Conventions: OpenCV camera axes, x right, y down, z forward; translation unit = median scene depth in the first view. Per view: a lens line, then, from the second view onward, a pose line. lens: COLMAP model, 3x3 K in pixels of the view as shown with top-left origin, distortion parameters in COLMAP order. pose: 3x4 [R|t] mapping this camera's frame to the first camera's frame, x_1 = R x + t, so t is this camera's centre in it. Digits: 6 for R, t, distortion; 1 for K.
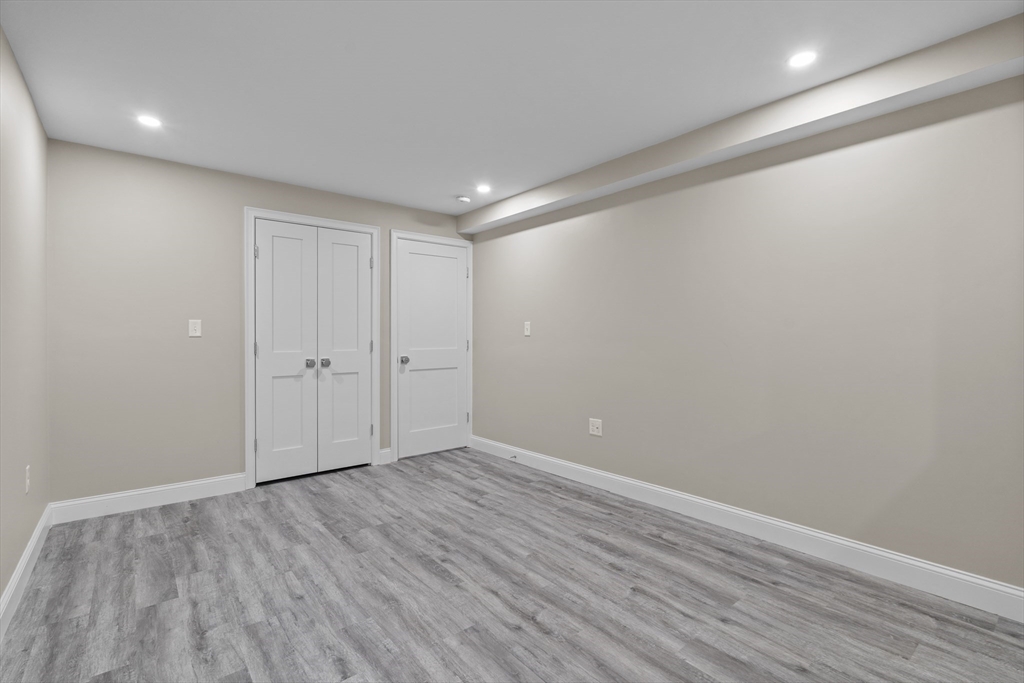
lens RADIAL K [[476.1, 0, 512.0], [0, 476.1, 341.5], [0, 0, 1]] dist [-0.001957, -0.000081]
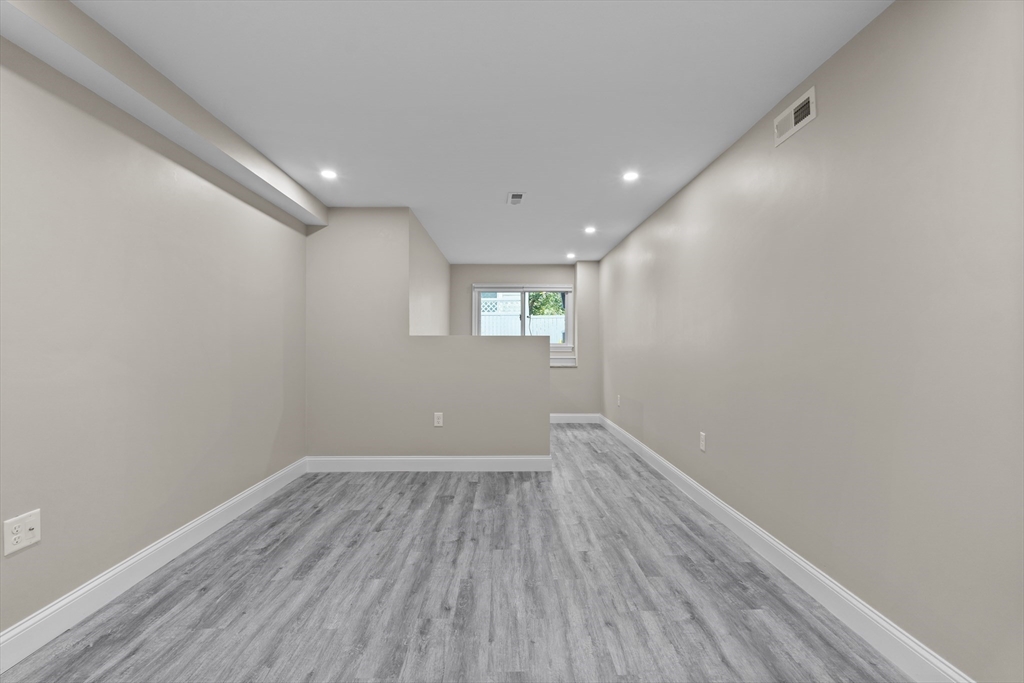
lens RADIAL K [[452.0, 0, 512.0], [0, 452.0, 341.5], [0, 0, 1]] dist [-0.000311, -0.000431]
pose [[-0.794356, 0.004468, 0.607436, -0.816327], [0.006985, 0.999974, 0.001779, -0.012915], [-0.607412, 0.005656, -0.794367, 1.772513]]
